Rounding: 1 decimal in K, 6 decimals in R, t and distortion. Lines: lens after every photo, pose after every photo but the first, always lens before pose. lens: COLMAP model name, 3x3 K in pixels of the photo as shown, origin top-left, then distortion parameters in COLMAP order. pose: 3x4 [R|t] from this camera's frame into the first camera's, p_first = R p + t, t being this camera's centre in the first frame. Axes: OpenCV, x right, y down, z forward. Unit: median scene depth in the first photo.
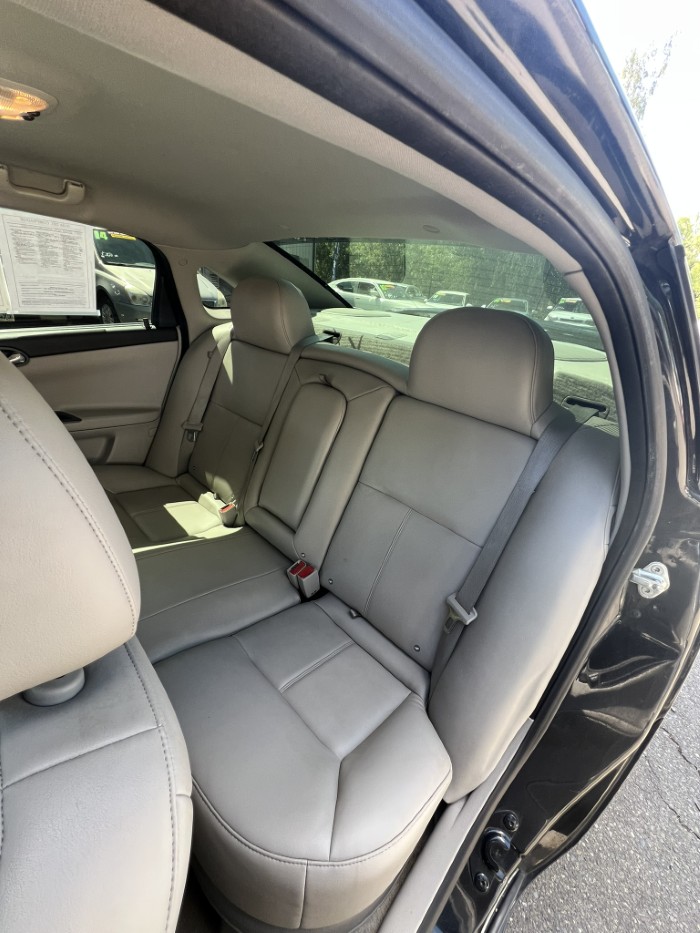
lens RADIAL K [[375.2, 0, 350.0], [0, 375.2, 466.5], [0, 0, 1]] dist [-0.002909, -0.000150]
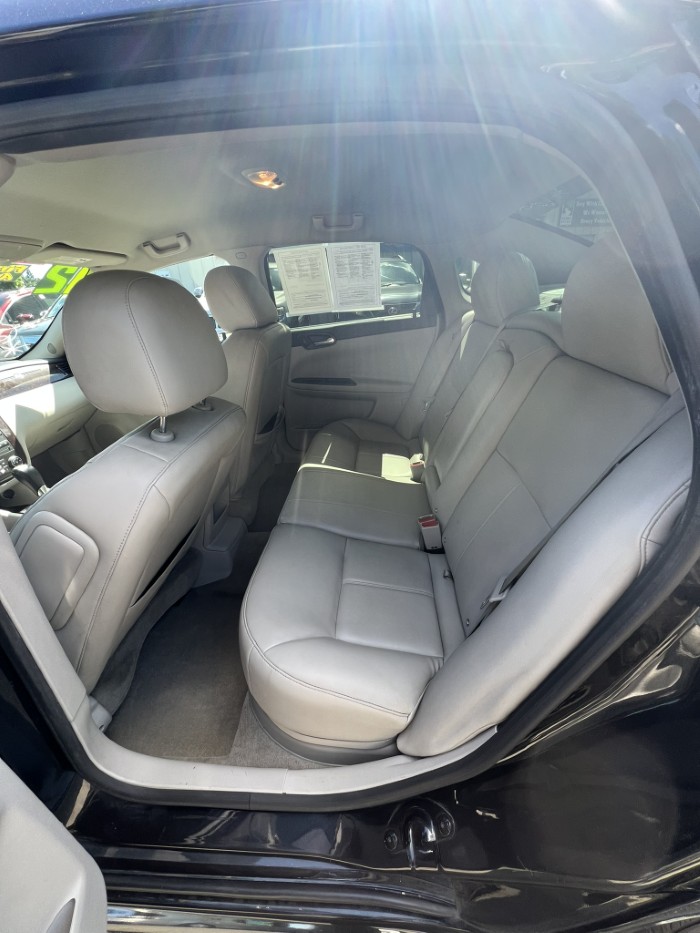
lens RADIAL K [[371.4, 0, 350.0], [0, 371.4, 466.5], [0, 0, 1]] dist [0.001414, 0.000160]
pose [[0.627094, 0.209082, -0.750358, 0.455530], [-0.229264, 0.970175, 0.078731, 0.084511], [0.744440, 0.122659, 0.656326, 0.108932]]
